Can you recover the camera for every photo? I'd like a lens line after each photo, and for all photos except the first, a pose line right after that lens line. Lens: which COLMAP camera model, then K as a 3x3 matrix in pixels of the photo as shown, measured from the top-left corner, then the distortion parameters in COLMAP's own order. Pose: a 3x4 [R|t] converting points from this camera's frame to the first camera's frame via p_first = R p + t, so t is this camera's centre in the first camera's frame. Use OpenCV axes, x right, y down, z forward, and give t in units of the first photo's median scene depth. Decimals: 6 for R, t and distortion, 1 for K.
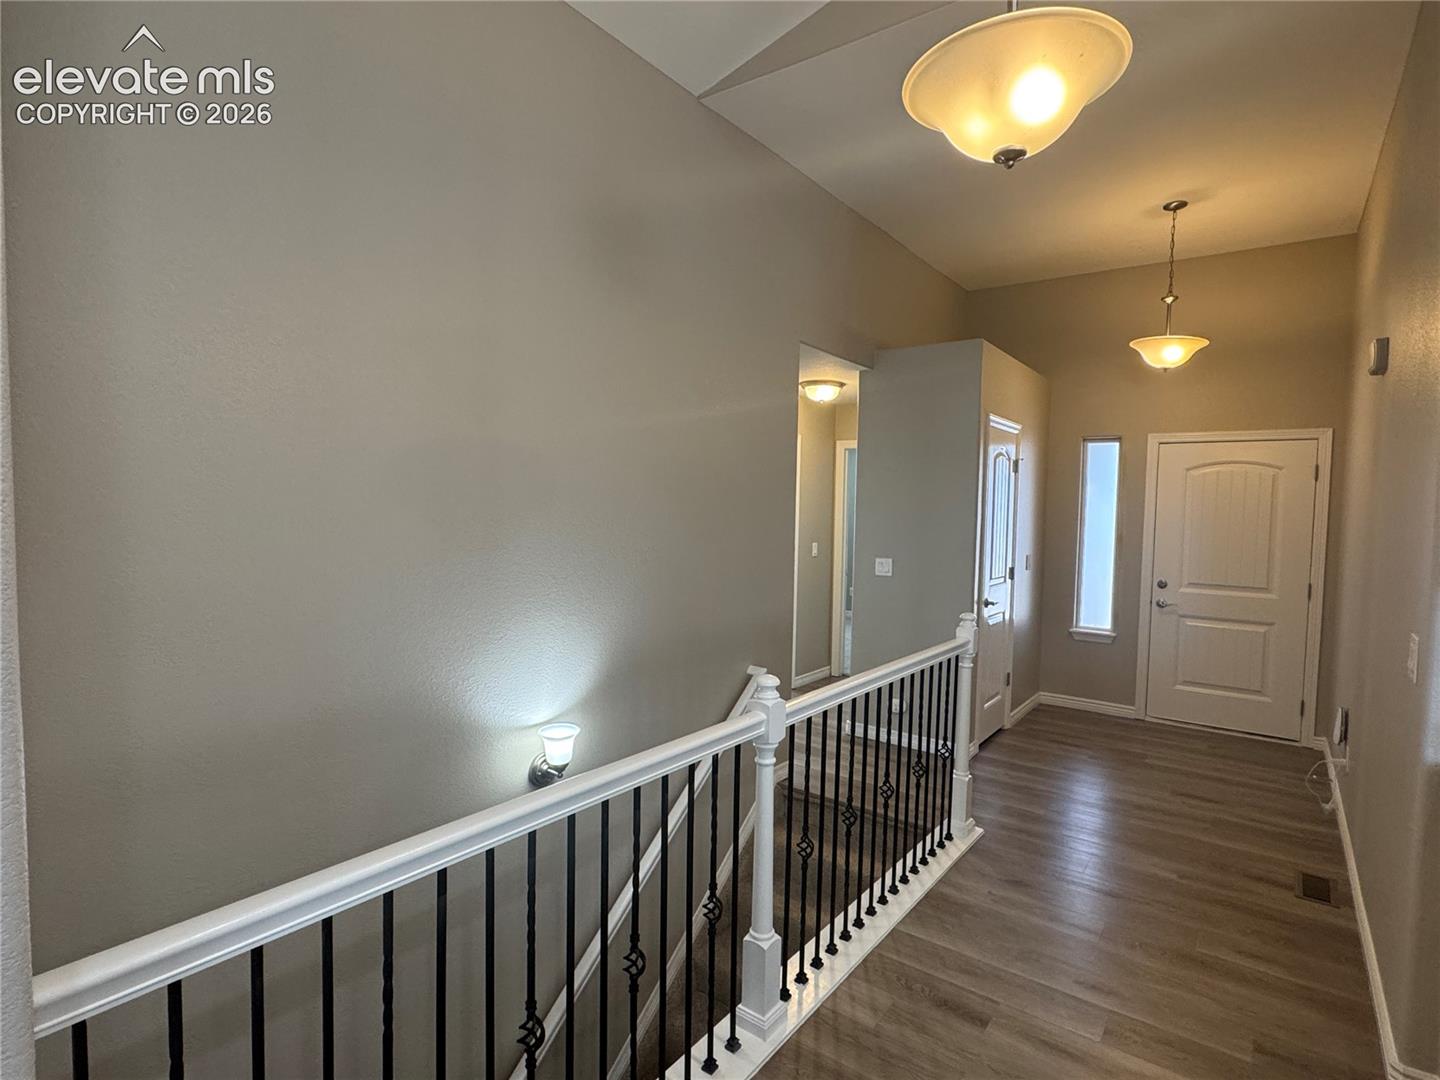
lens RADIAL K [[748.9, 0, 720.0], [0, 748.9, 540.0], [0, 0, 1]] dist [0.003288, 0.000929]
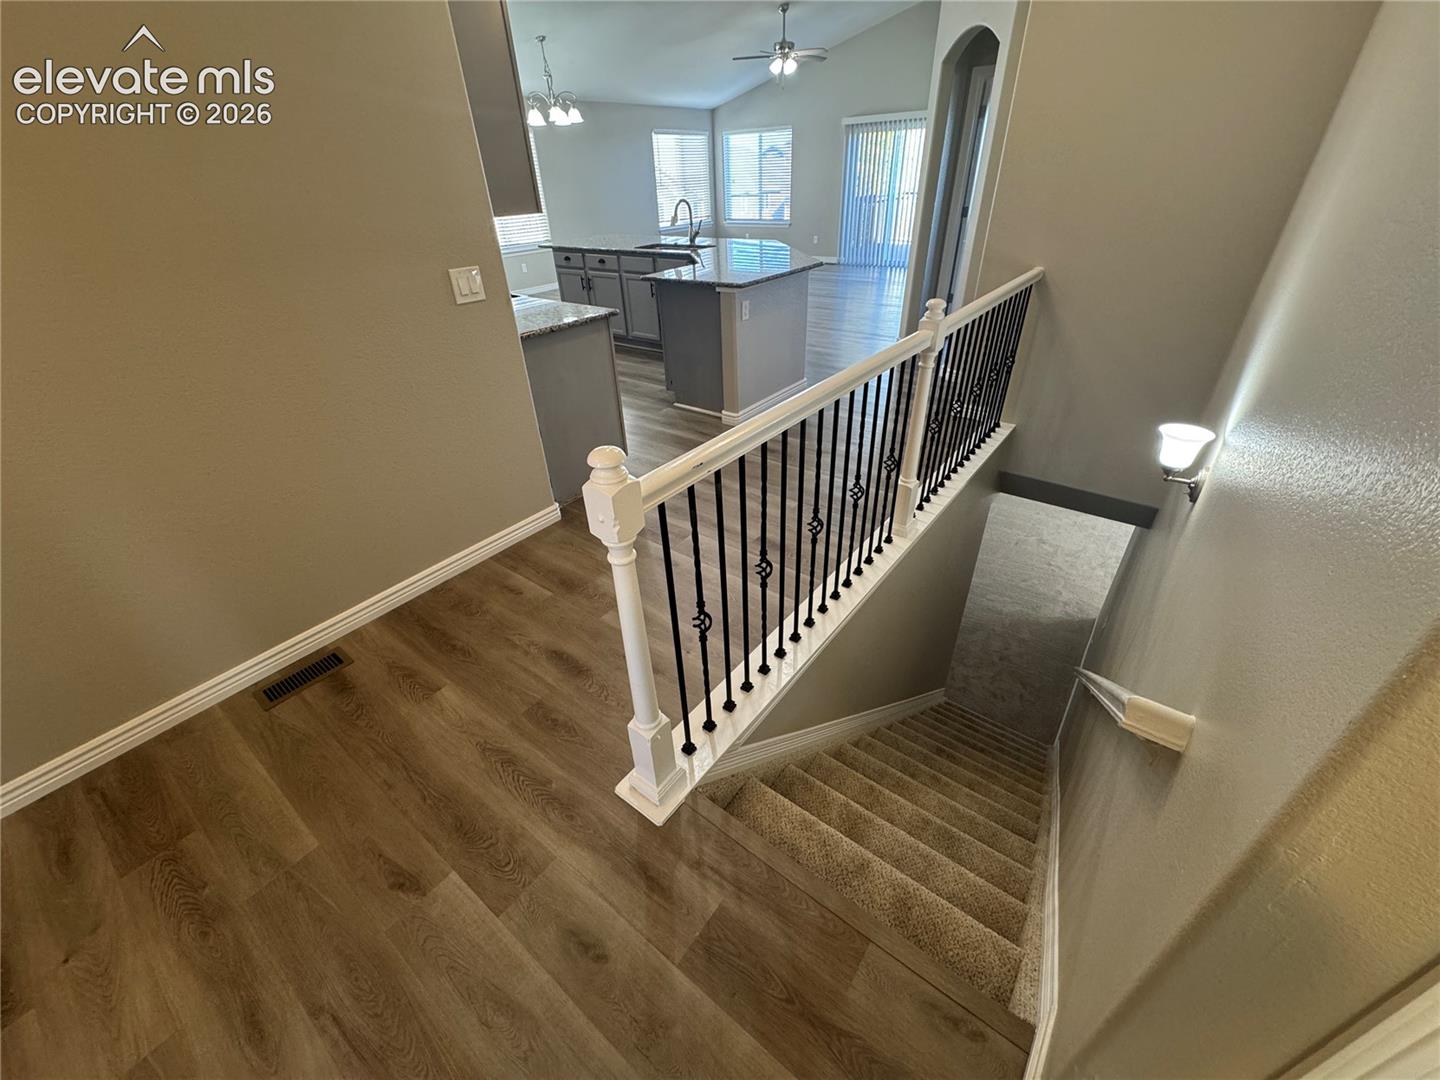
lens RADIAL K [[575.7, 0, 721.9], [0, 575.7, 538.2], [0, 0, 1]] dist [-0.001042, -0.000059]
pose [[-0.999783, 0.003901, 0.020471, 0.193342], [0.015067, 0.813915, 0.580788, -0.031476], [-0.014396, 0.580971, -0.813797, 0.954089]]
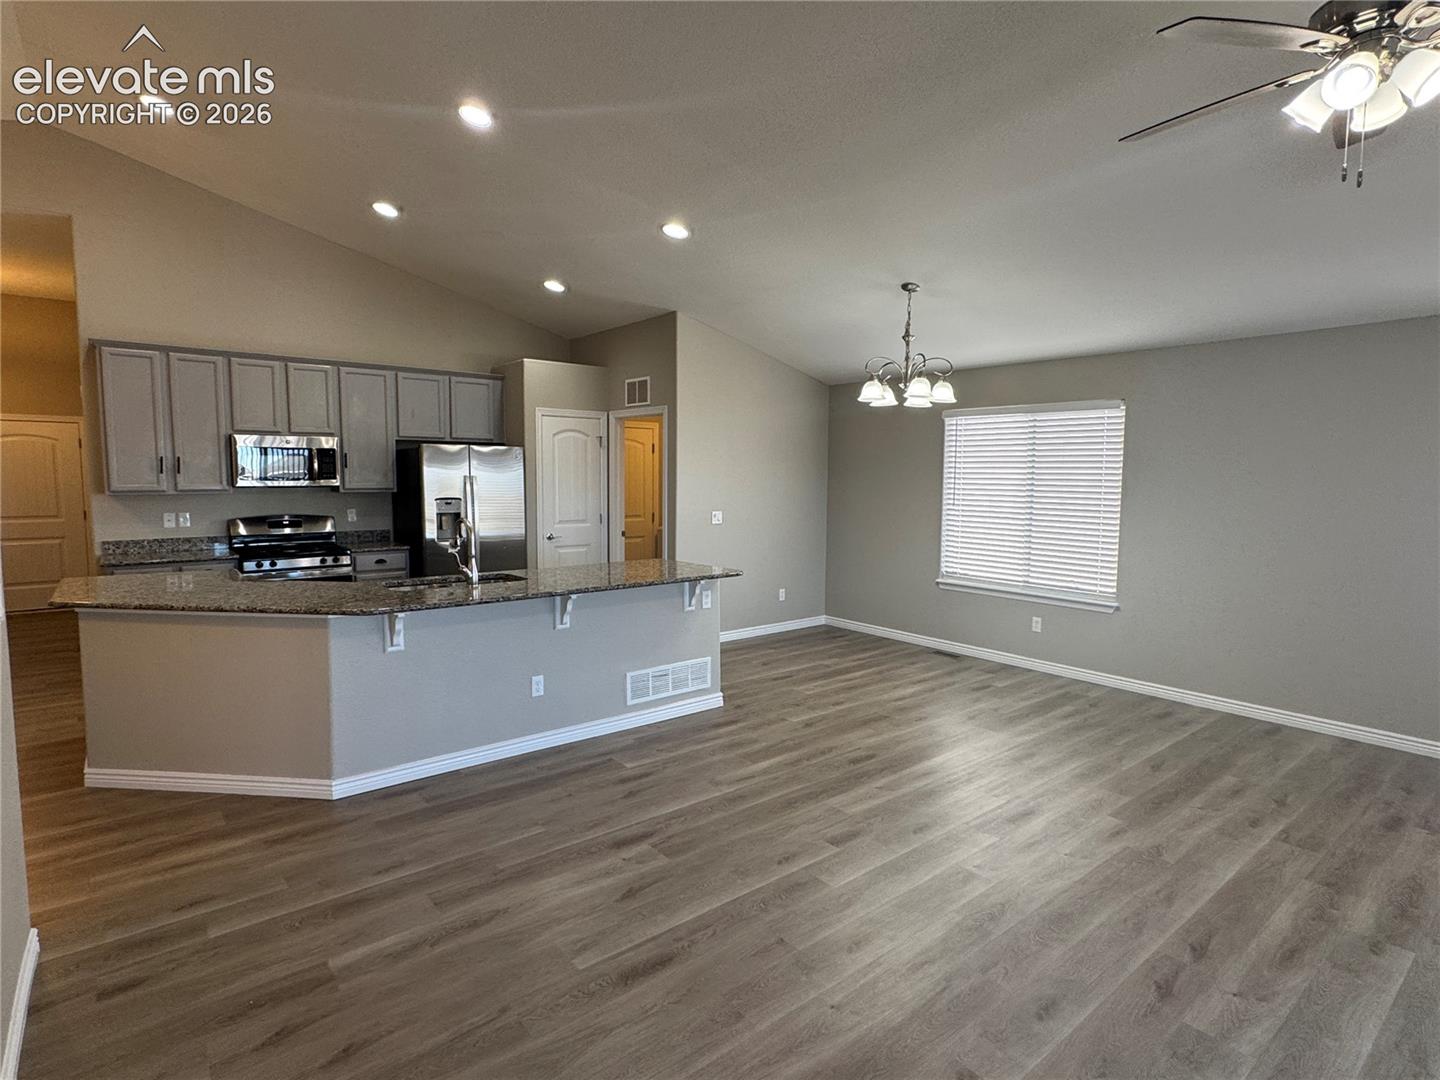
lens RADIAL K [[746.6, 0, 717.7], [0, 746.6, 537.7], [0, 0, 1]] dist [-0.002022, -0.000192]
pose [[0.254229, -0.103275, 0.961614, -0.477253], [0.048217, 0.994399, 0.094049, 0.032393], [-0.965941, 0.022456, 0.257785, -0.821049]]
